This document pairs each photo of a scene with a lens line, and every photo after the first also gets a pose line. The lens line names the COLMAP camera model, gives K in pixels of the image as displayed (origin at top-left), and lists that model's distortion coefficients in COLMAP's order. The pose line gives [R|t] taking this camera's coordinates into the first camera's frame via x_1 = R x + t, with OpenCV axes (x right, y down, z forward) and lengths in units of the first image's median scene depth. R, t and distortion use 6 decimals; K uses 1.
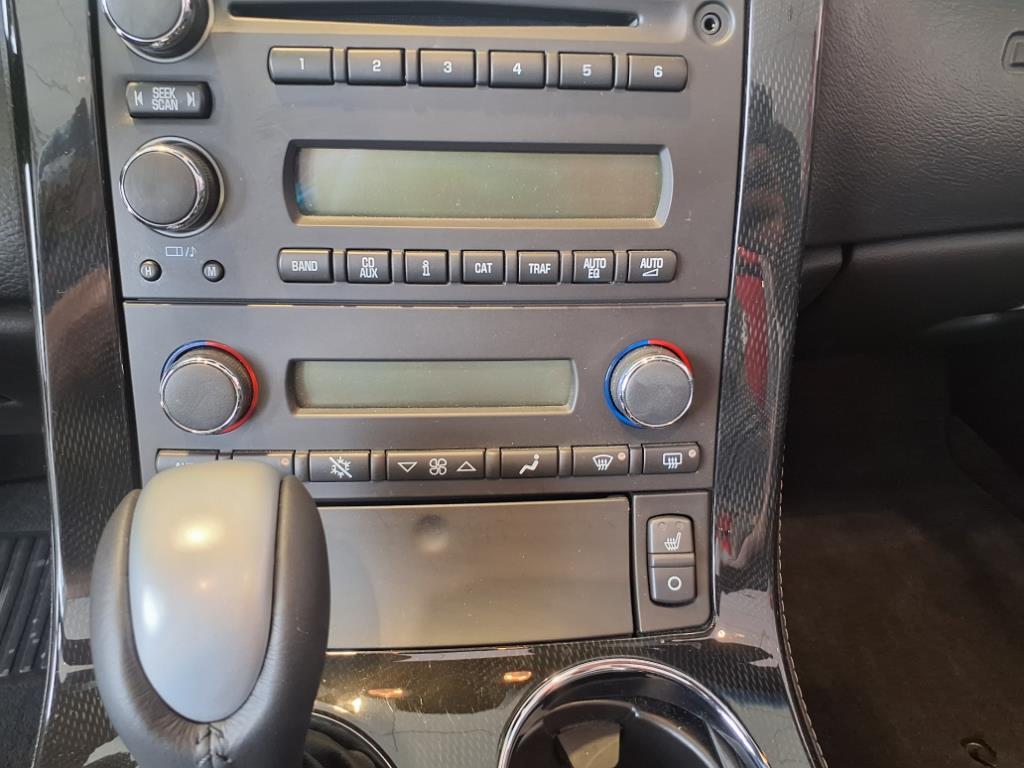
lens RADIAL K [[849.3, 0, 514.5], [0, 849.3, 376.8], [0, 0, 1]] dist [0.083372, -0.113958]
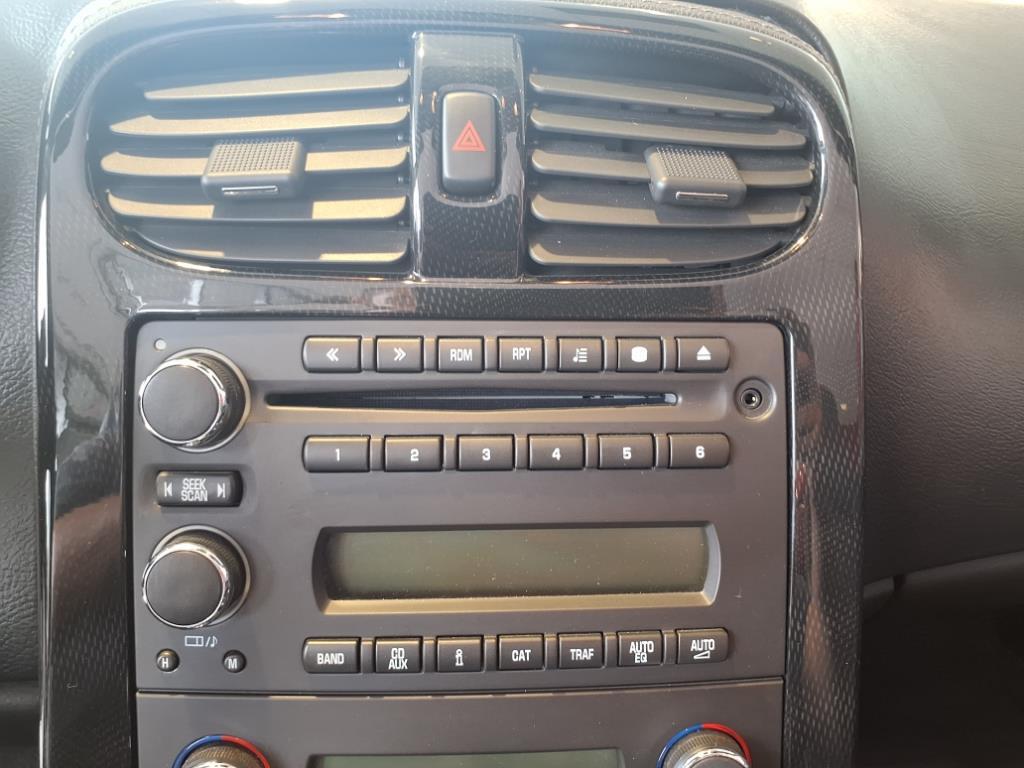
lens RADIAL K [[849.3, 0, 512.4], [0, 849.3, 381.3], [0, 0, 1]] dist [0.083372, -0.113958]
pose [[0.999860, -0.007492, -0.014967, -0.030217], [0.004876, 0.985823, -0.167717, -0.266000], [0.016012, 0.167620, 0.985722, 0.027563]]
